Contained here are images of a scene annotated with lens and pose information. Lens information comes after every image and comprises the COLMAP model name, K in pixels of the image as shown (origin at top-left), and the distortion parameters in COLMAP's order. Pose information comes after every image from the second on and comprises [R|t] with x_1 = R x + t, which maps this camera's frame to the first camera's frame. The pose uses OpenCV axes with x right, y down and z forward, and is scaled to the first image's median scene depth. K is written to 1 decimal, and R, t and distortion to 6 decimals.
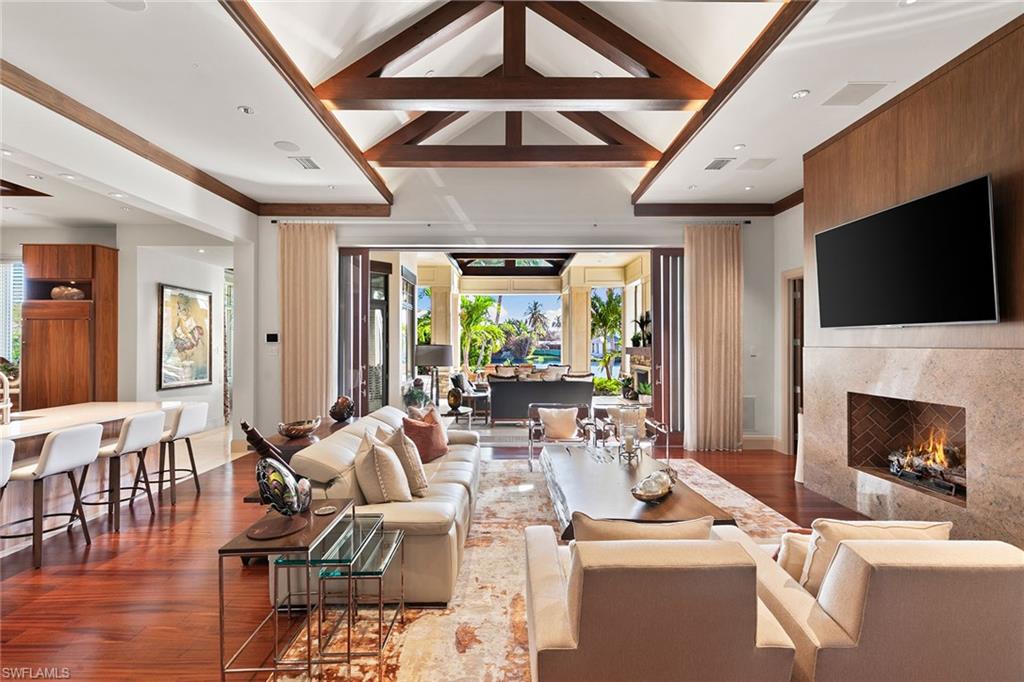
lens RADIAL K [[458.6, 0, 511.3], [0, 458.6, 339.7], [0, 0, 1]] dist [0.007522, 0.000667]
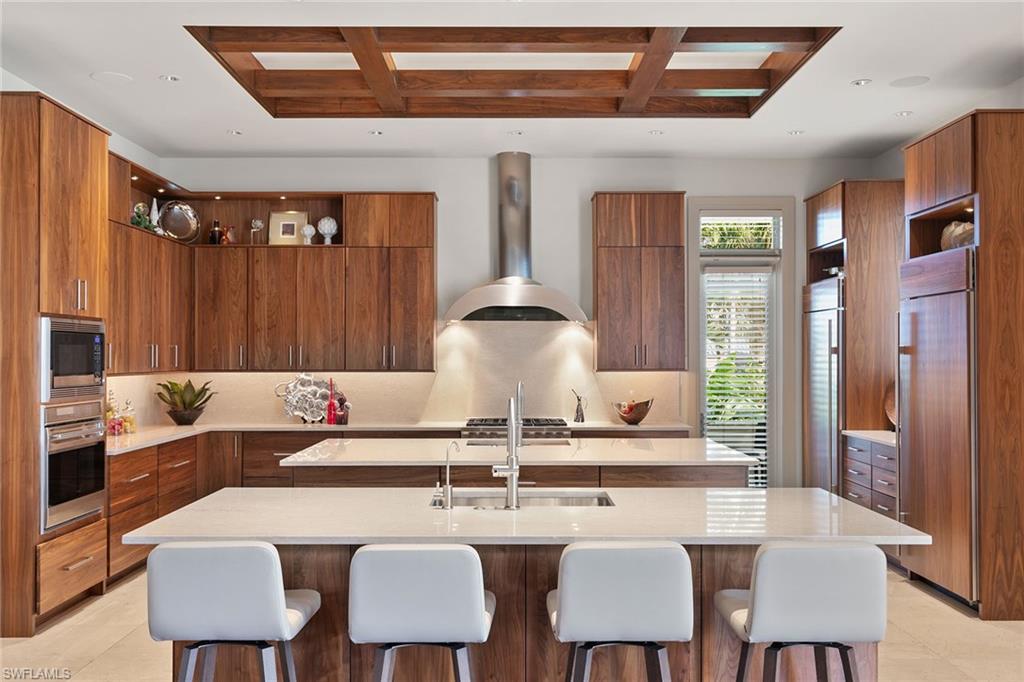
lens RADIAL K [[935.7, 0, 517.2], [0, 935.7, 341.4], [0, 0, 1]] dist [-0.000815, 0.000000]
pose [[-0.000939, -0.011590, -0.999932, -0.048471], [0.009030, 0.999892, -0.011598, 0.008866], [0.999959, -0.009040, -0.000835, 0.557917]]
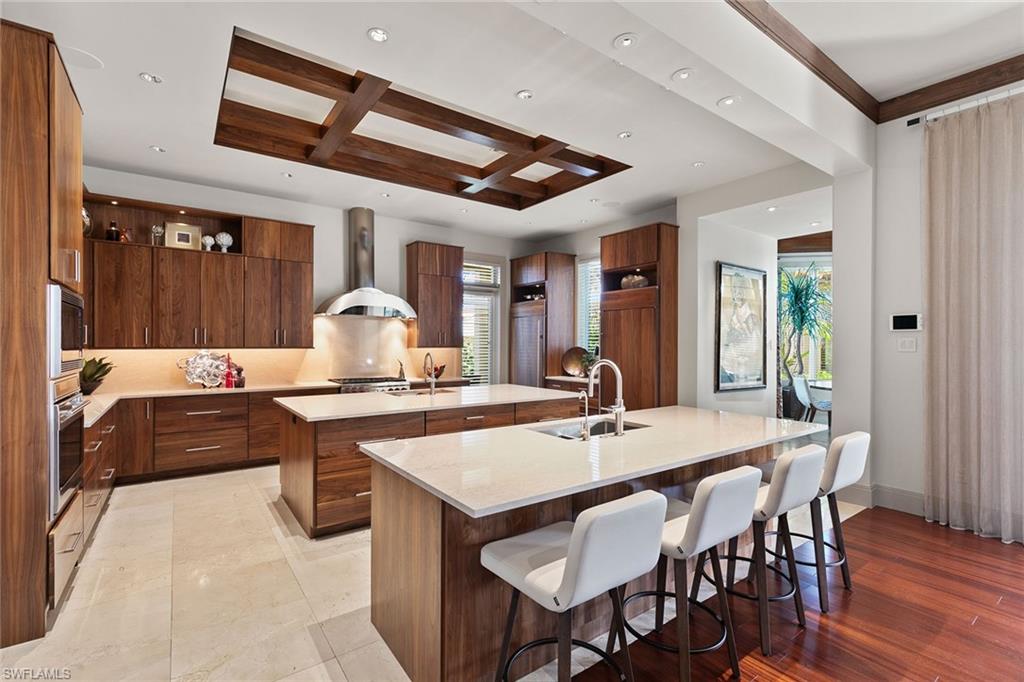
lens RADIAL K [[458.6, 0, 513.3], [0, 458.6, 343.9], [0, 0, 1]] dist [0.007522, 0.000667]
pose [[0.580226, 0.004780, -0.814442, -0.332271], [0.001675, 0.999974, 0.007062, 0.019145], [0.814454, -0.005462, 0.580203, 0.247444]]
